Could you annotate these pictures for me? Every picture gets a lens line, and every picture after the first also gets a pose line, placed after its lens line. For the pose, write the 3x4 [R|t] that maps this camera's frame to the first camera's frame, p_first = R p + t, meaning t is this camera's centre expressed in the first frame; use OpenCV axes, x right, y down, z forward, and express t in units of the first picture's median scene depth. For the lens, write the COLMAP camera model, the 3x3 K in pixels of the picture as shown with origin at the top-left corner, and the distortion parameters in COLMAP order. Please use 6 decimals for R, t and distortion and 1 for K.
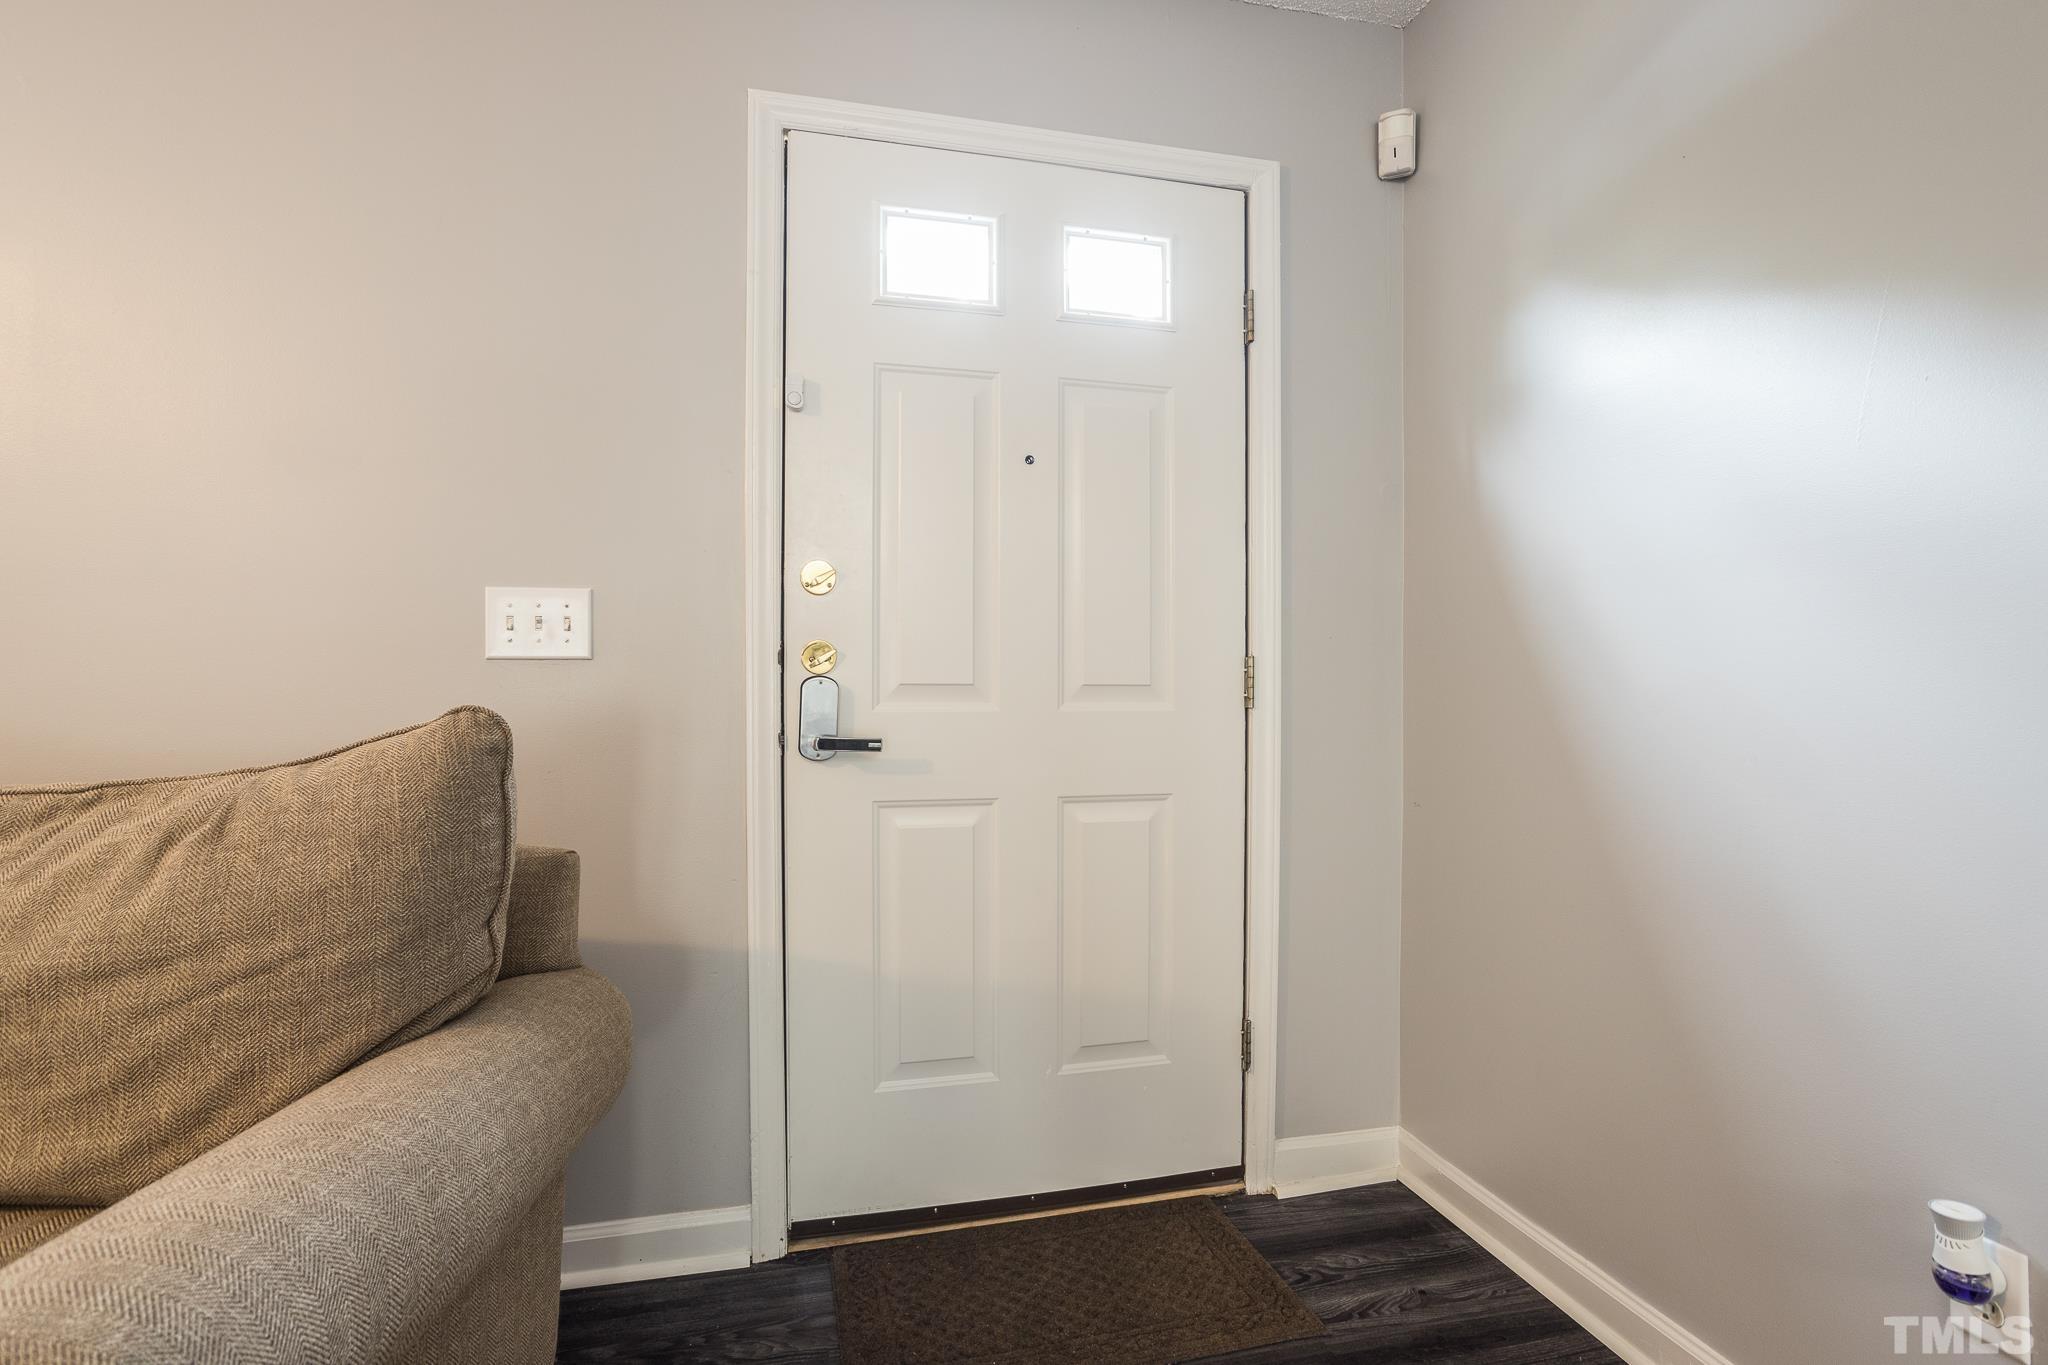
lens RADIAL K [[1004.1, 0, 1023.8], [0, 1004.1, 688.6], [0, 0, 1]] dist [-0.023438, 0.009332]
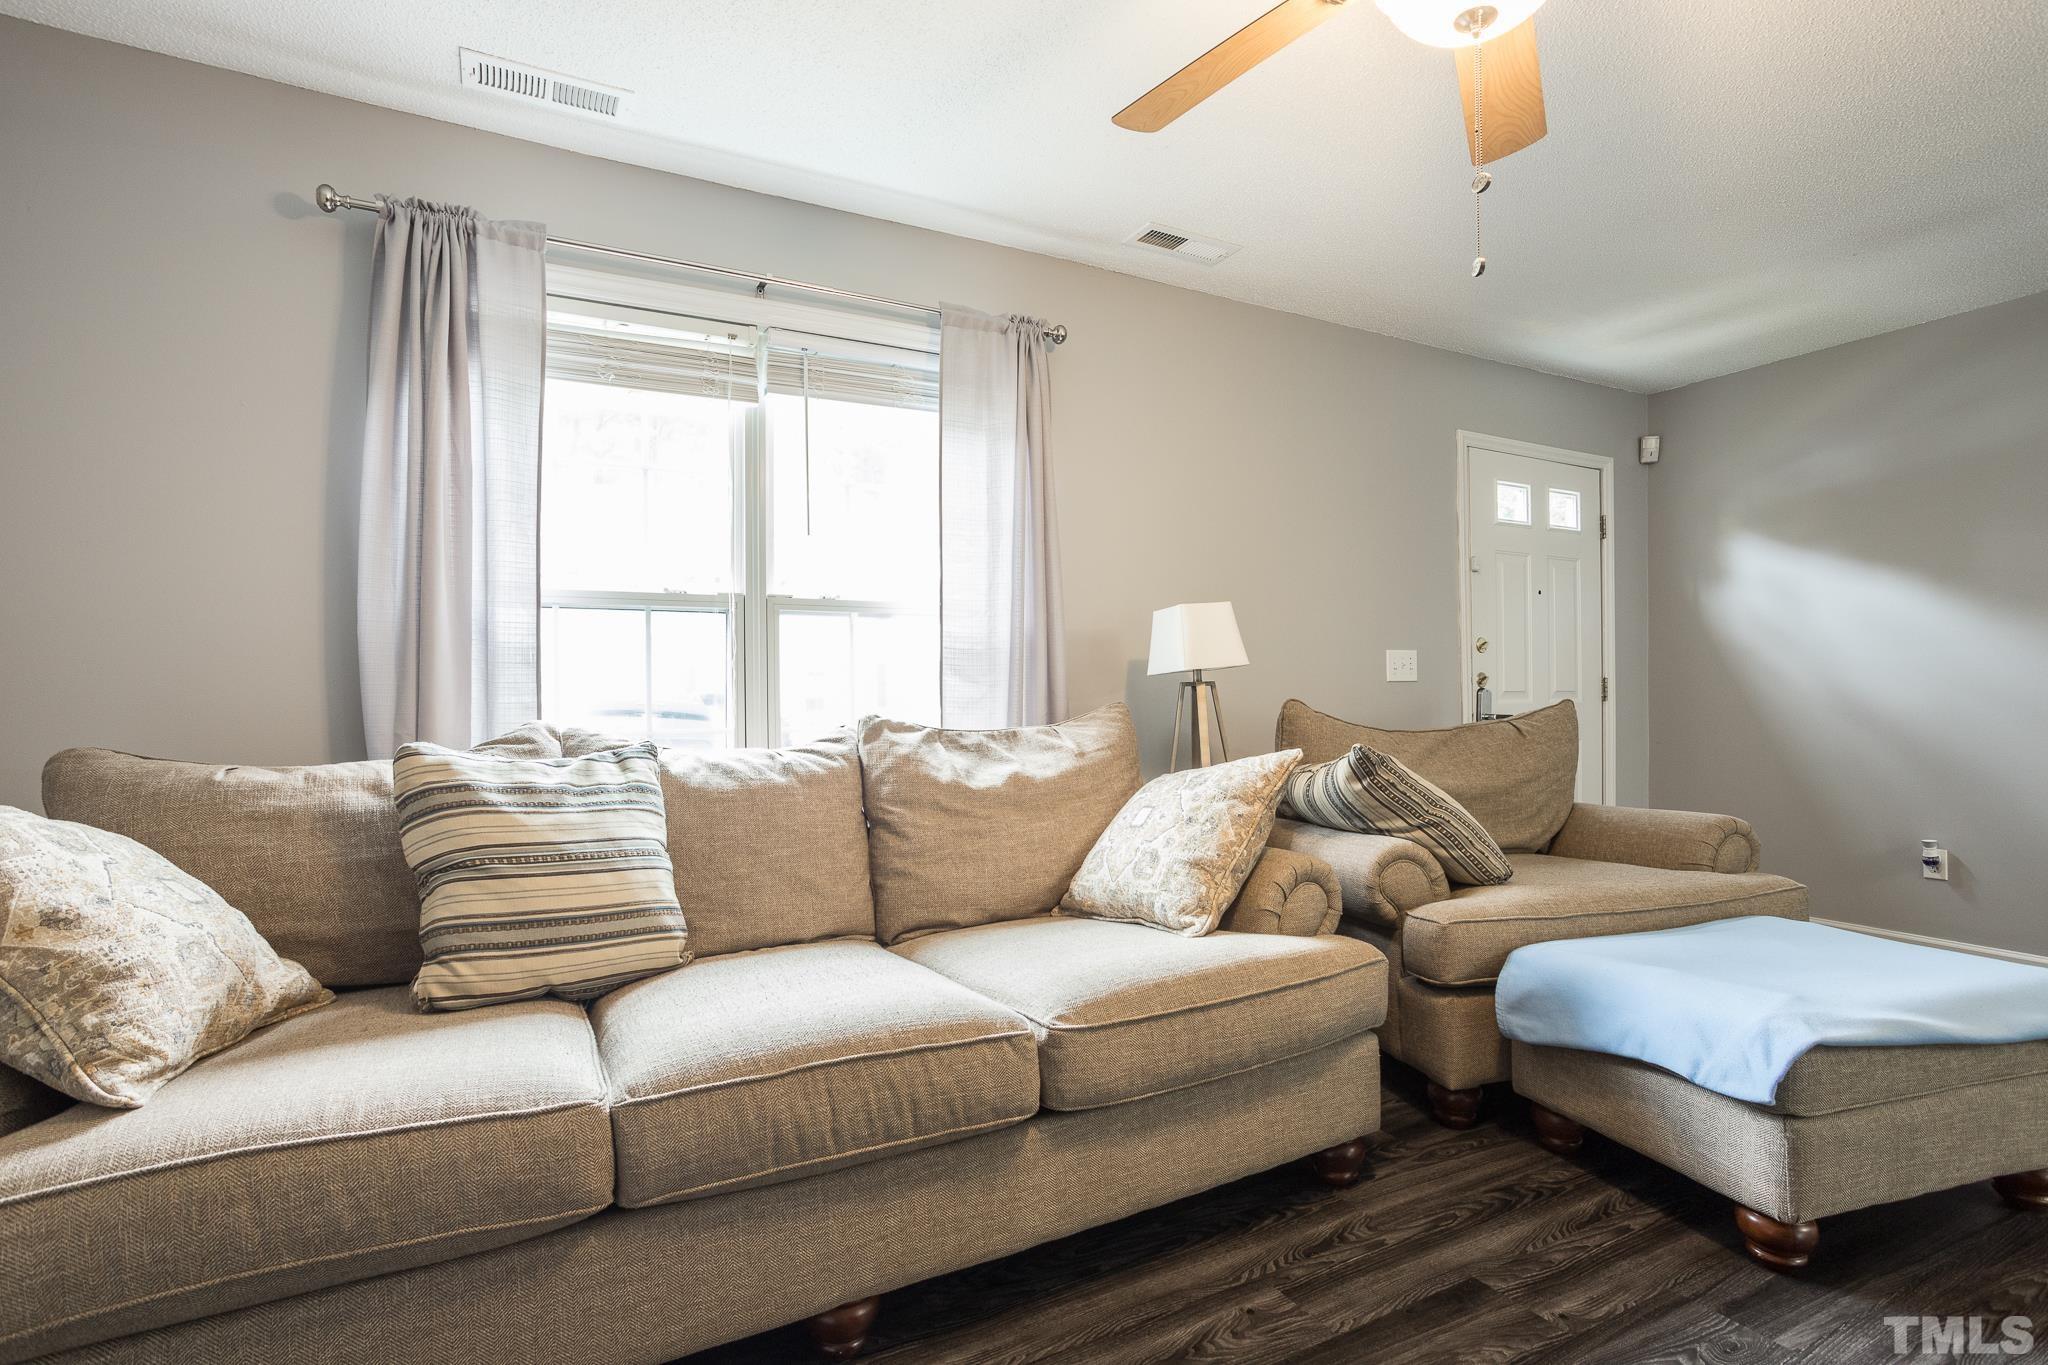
lens RADIAL K [[1004.1, 0, 1023.3], [0, 1004.1, 684.7], [0, 0, 1]] dist [-0.023438, 0.009332]
pose [[0.970129, -0.004751, 0.242544, -1.760979], [0.006872, 0.999945, -0.007901, -0.007883], [-0.242494, 0.009332, 0.970108, -0.949939]]
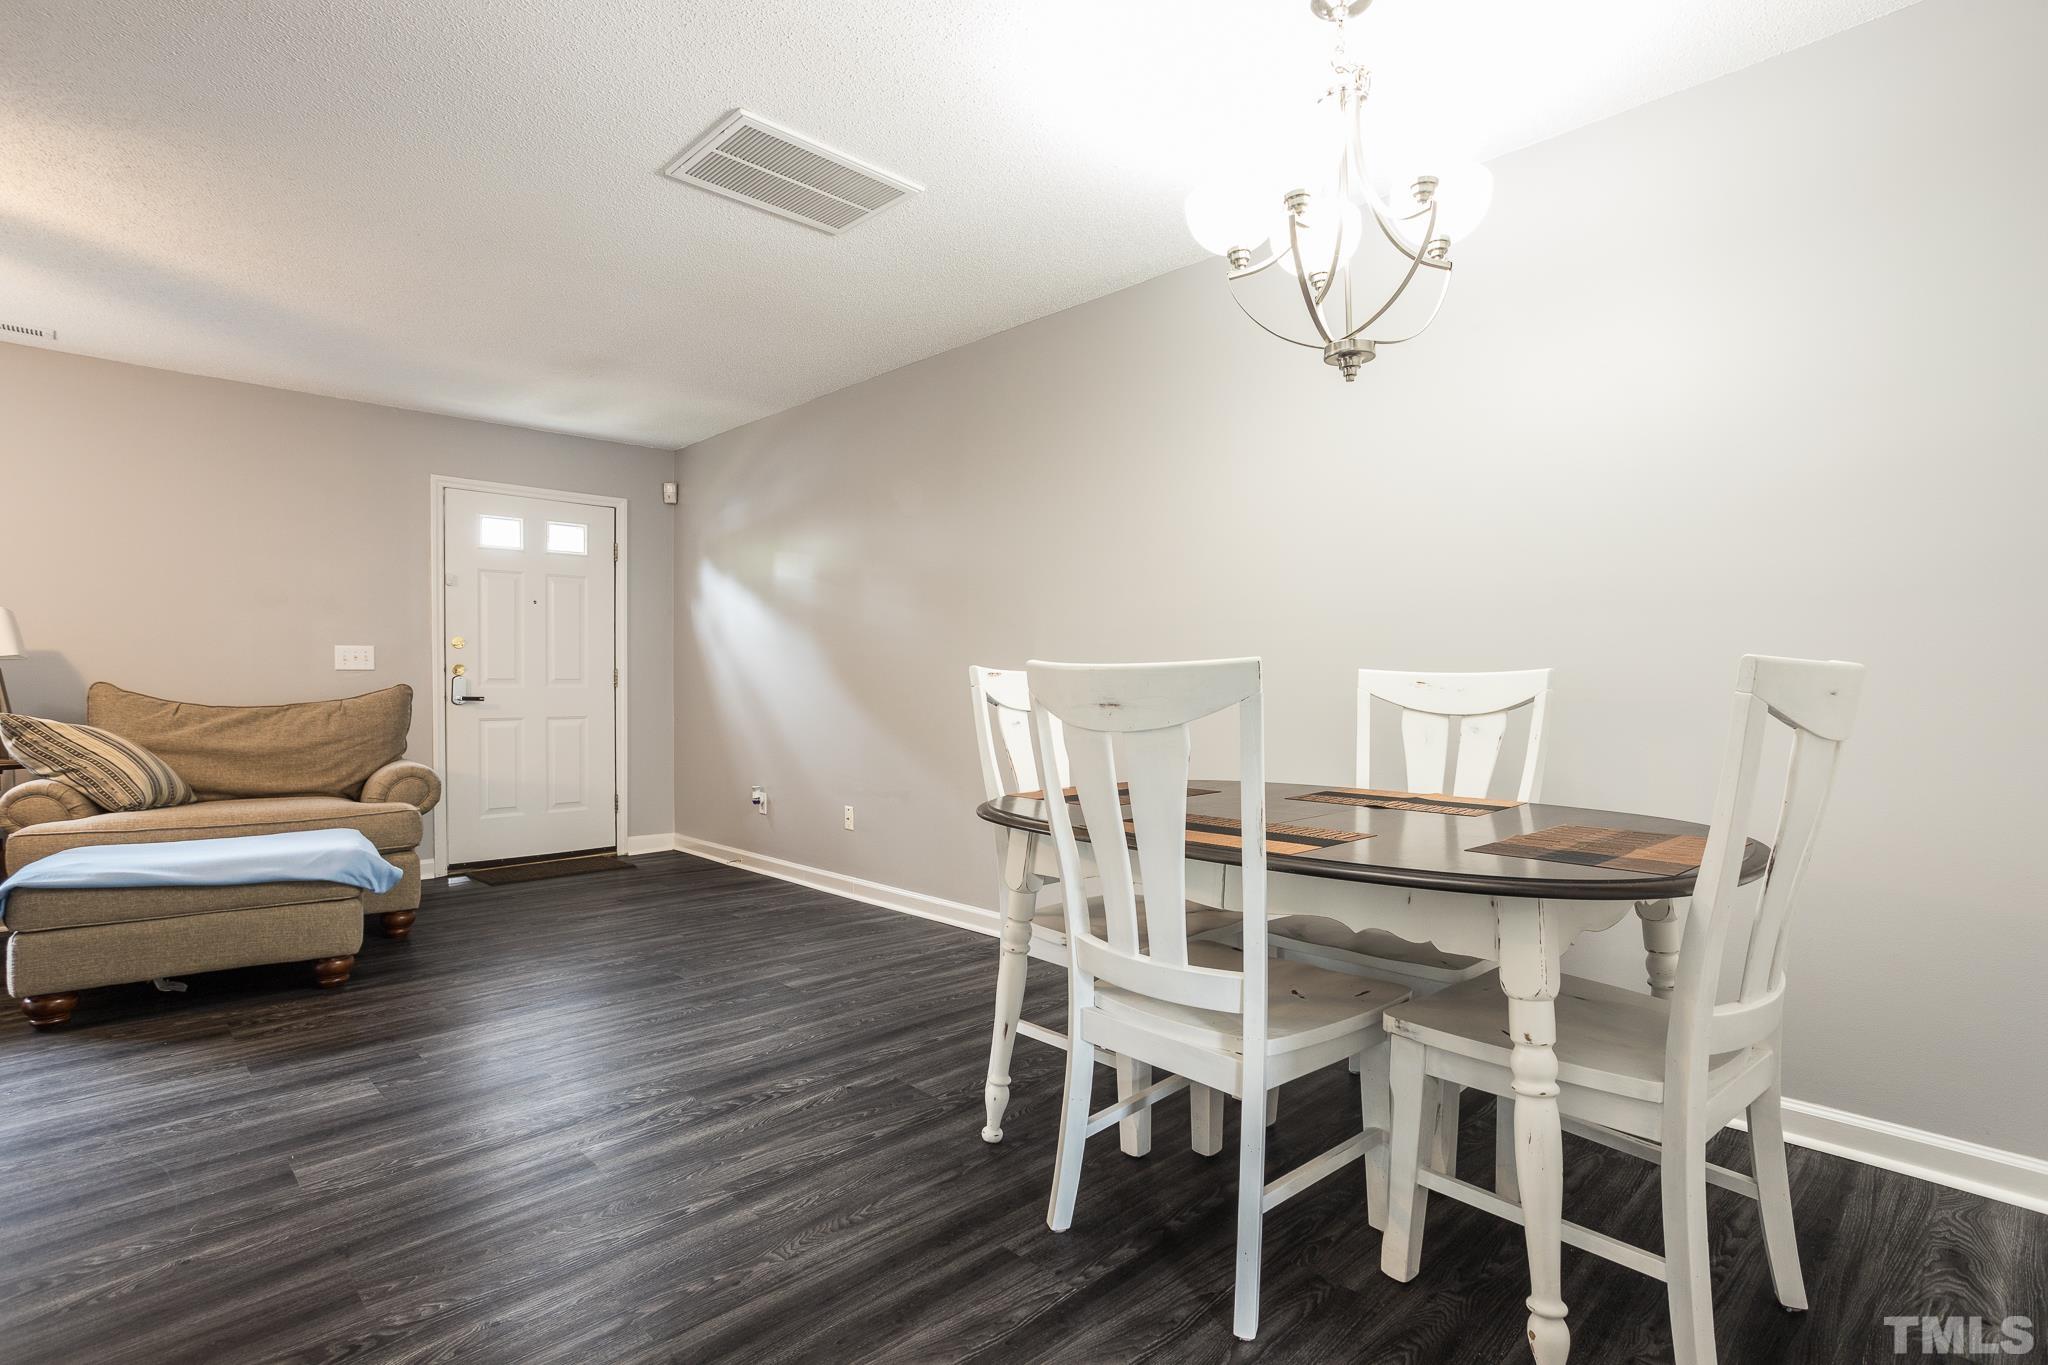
lens RADIAL K [[1004.1, 0, 1004.5], [0, 1004.1, 695.2], [0, 0, 1]] dist [-0.023438, 0.009332]
pose [[0.872176, -0.008075, 0.489125, -0.238653], [0.003202, 0.999937, 0.010798, 0.016412], [-0.489181, -0.007852, 0.872147, -2.317111]]
